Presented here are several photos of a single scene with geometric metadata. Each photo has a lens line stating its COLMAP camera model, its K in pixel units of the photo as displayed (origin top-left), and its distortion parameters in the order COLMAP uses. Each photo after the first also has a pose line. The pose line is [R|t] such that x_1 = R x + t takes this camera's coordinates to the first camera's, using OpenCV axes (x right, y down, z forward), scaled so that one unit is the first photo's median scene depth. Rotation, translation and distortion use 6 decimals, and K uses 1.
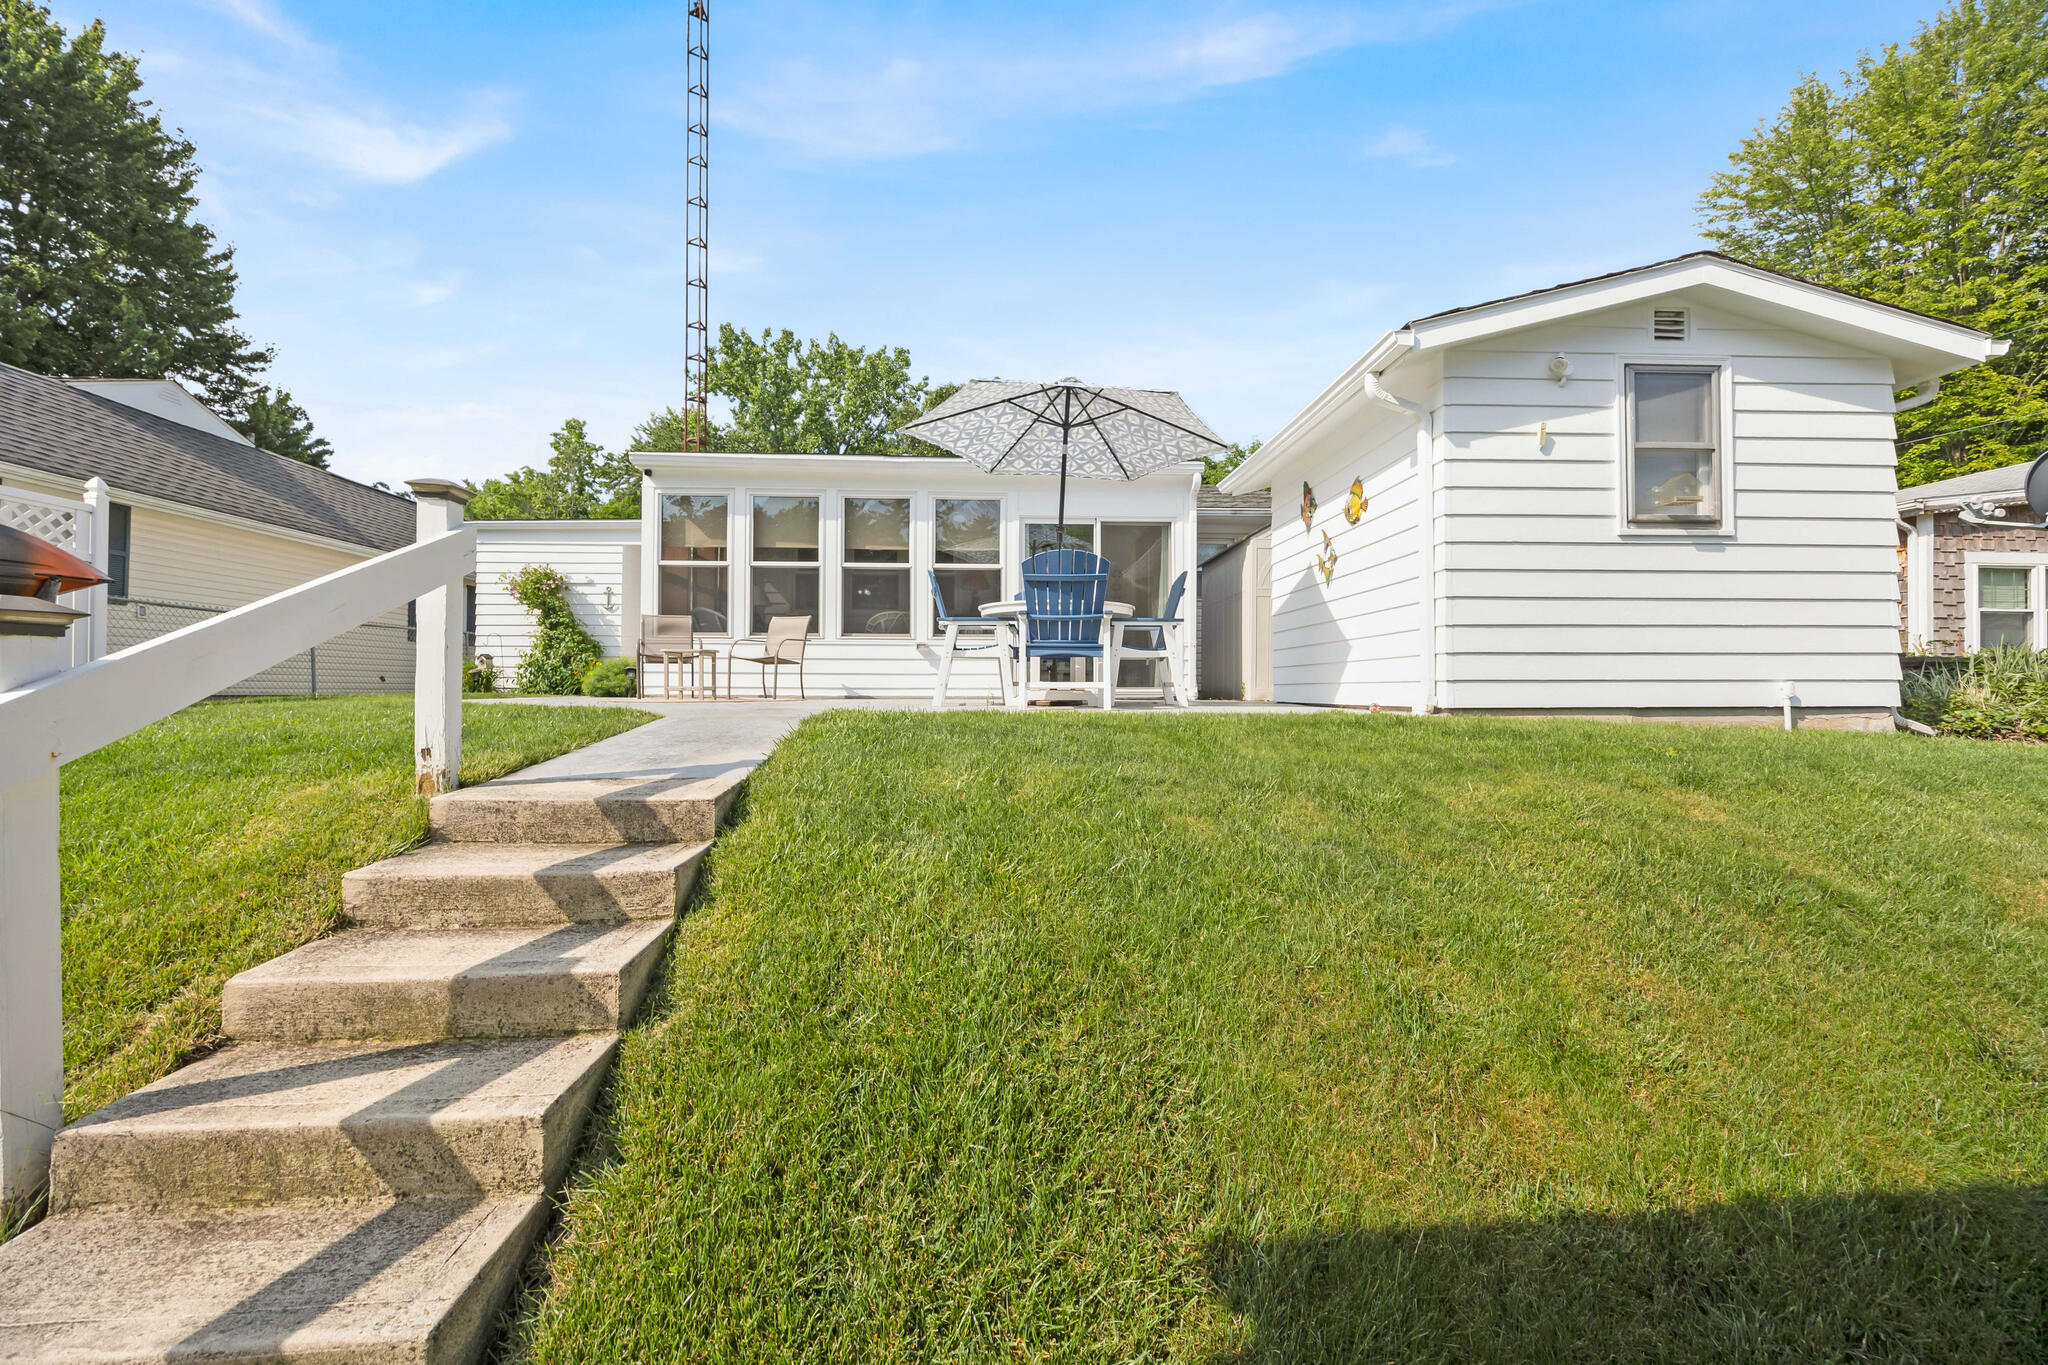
lens RADIAL K [[785.1, 0, 1024.0], [0, 785.1, 682.5], [0, 0, 1]] dist [-0.015868, 0.014001]
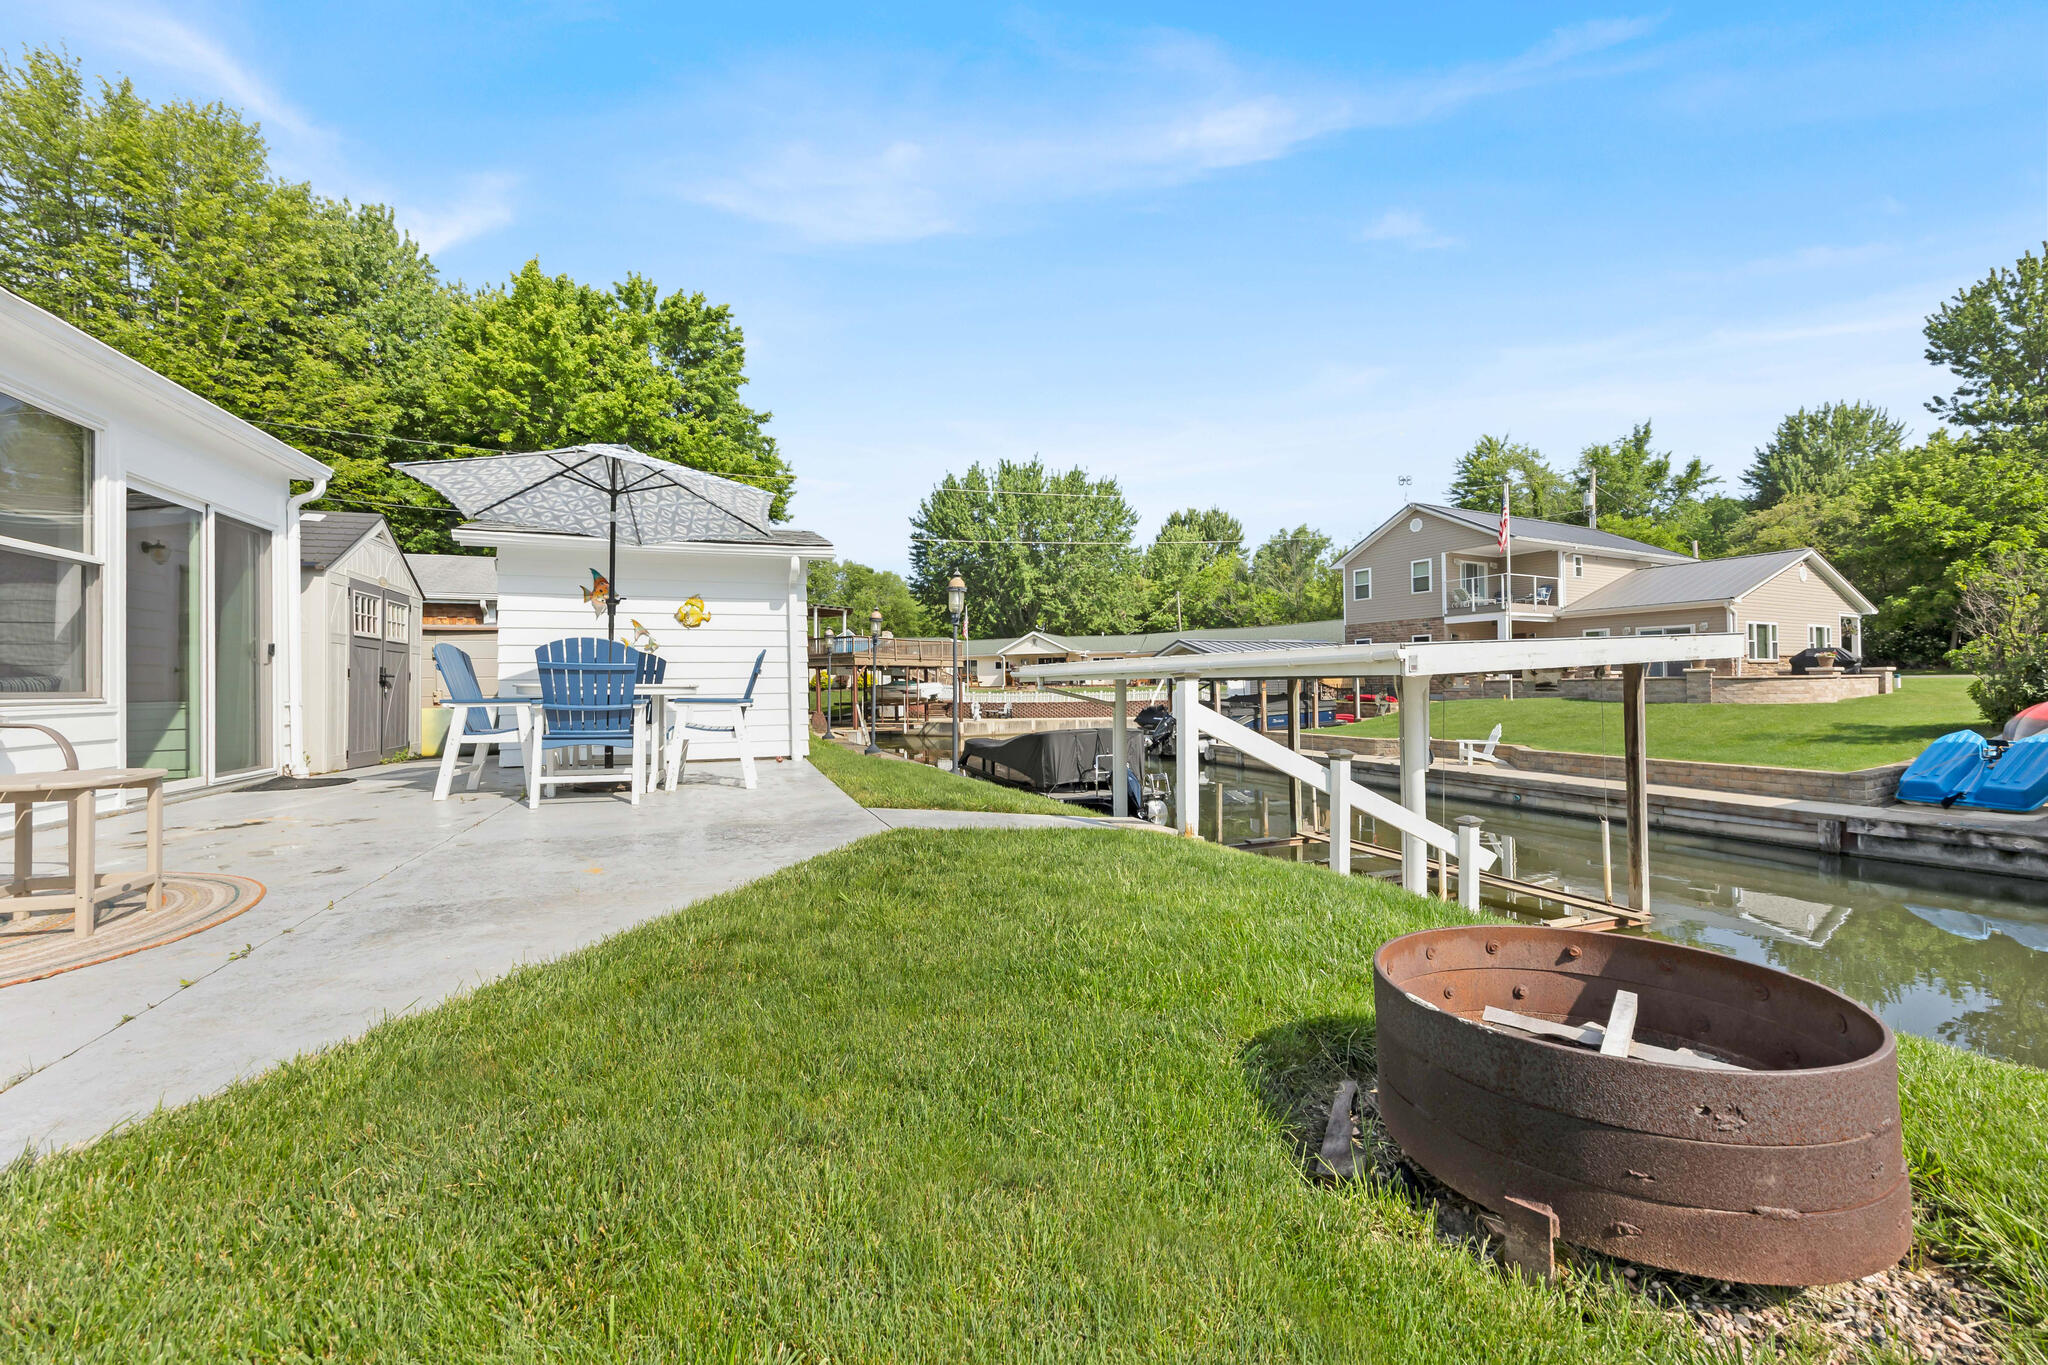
lens RADIAL K [[819.2, 0, 1018.0], [0, 819.2, 670.6], [0, 0, 1]] dist [-0.001974, -0.000045]
pose [[-0.294780, 0.025471, 0.955226, -0.550411], [0.001407, 0.999655, -0.026221, -0.043760], [-0.955564, -0.006385, -0.294714, 0.433843]]
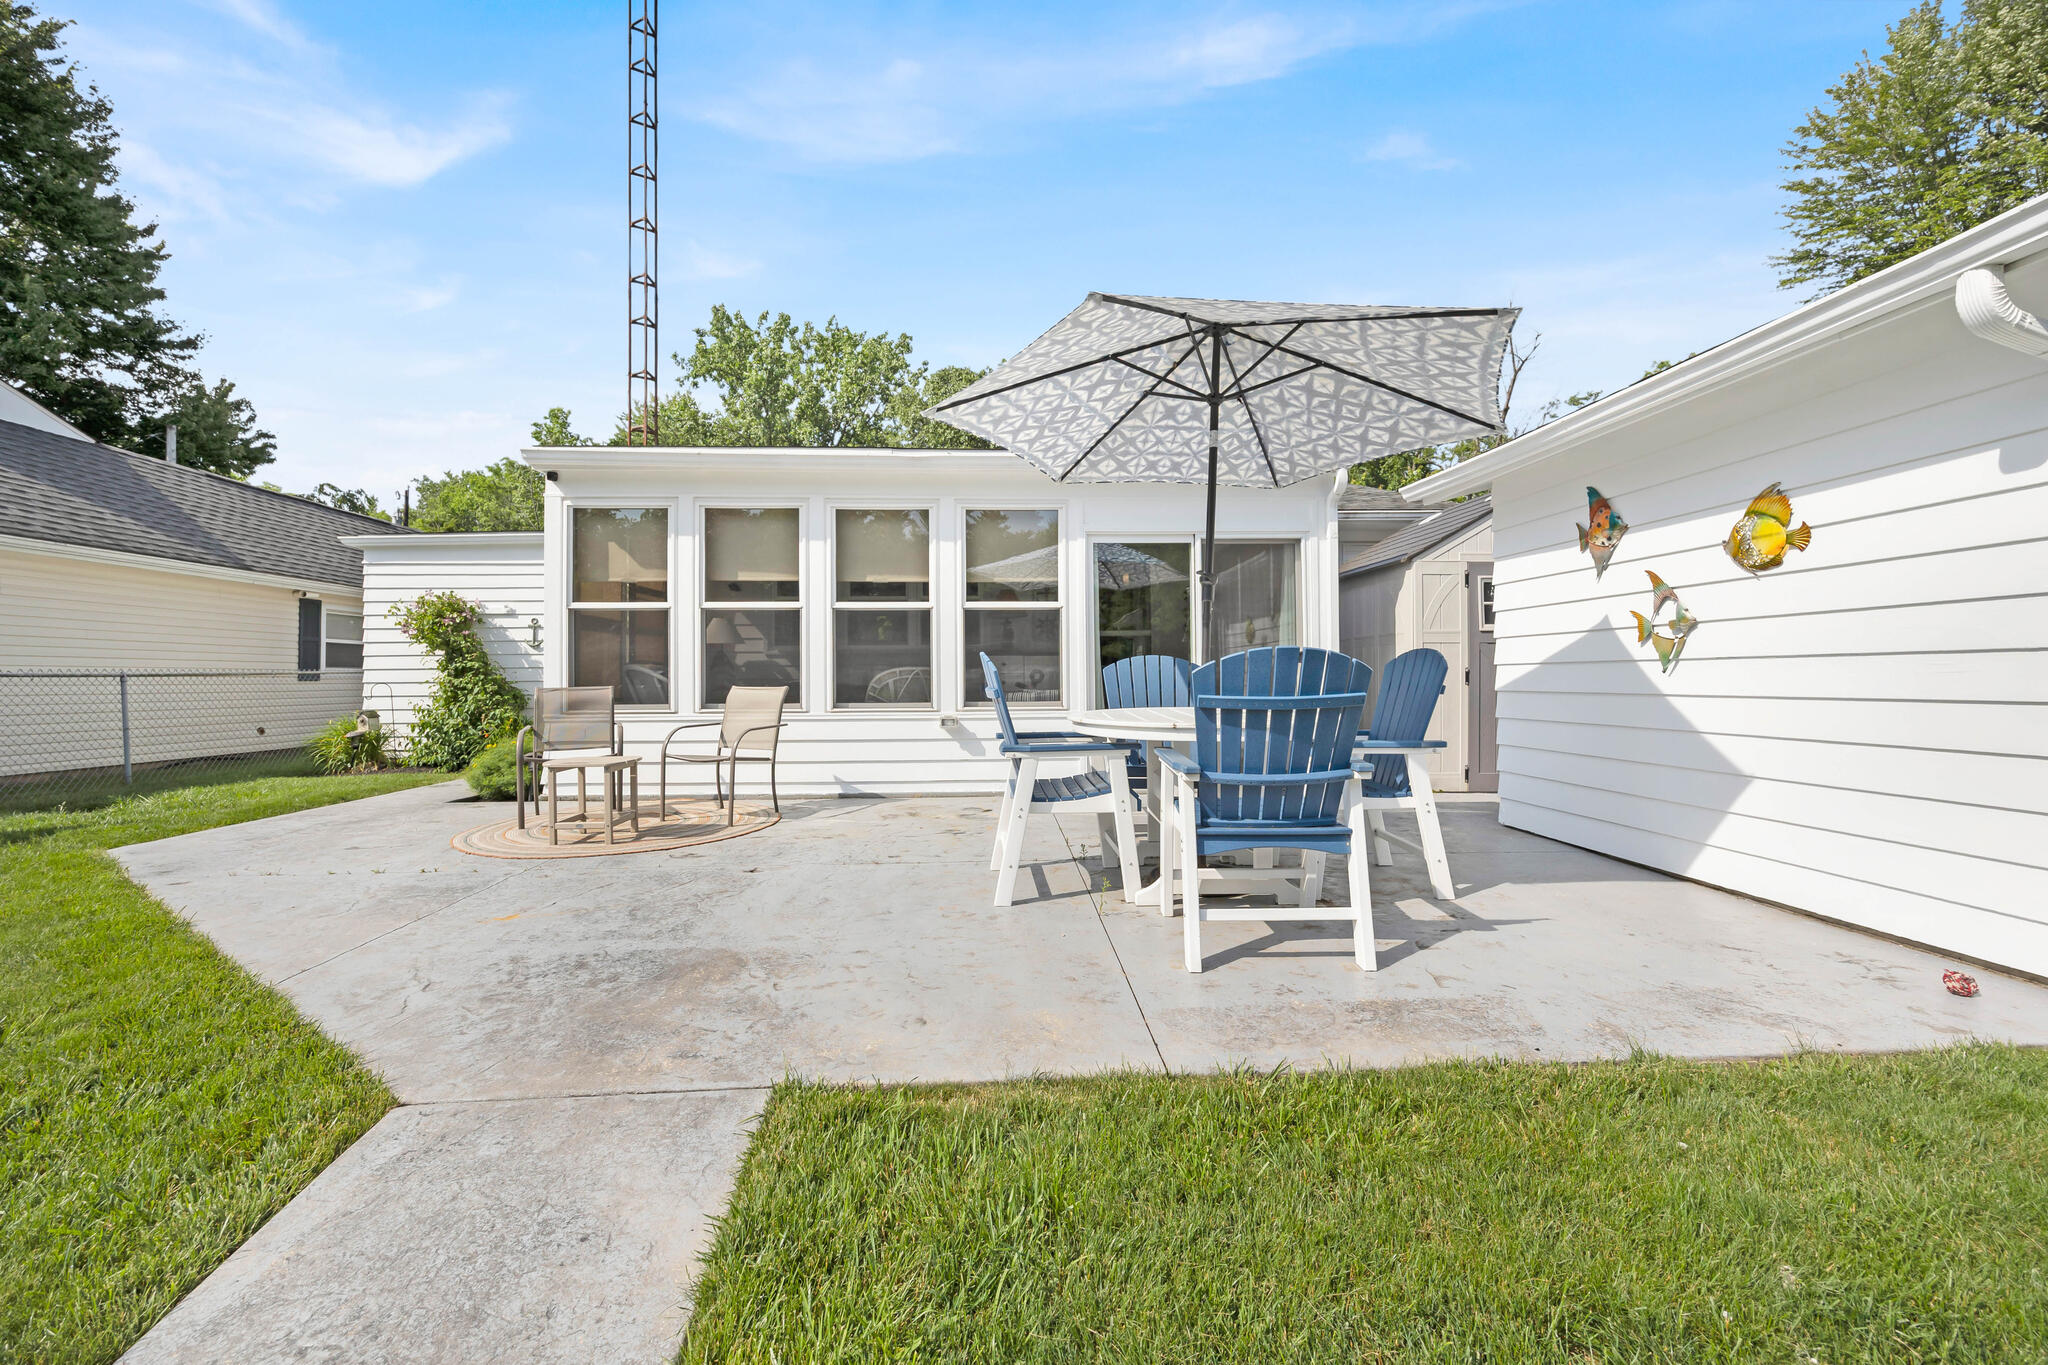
lens RADIAL K [[794.7, 0, 1024.9], [0, 794.7, 670.4], [0, 0, 1]] dist [-0.004645, -0.000328]
pose [[0.999970, -0.007069, -0.003131, -0.044967], [0.007062, 0.999973, -0.002081, -0.066859], [0.003145, 0.002059, 0.999993, 0.220956]]
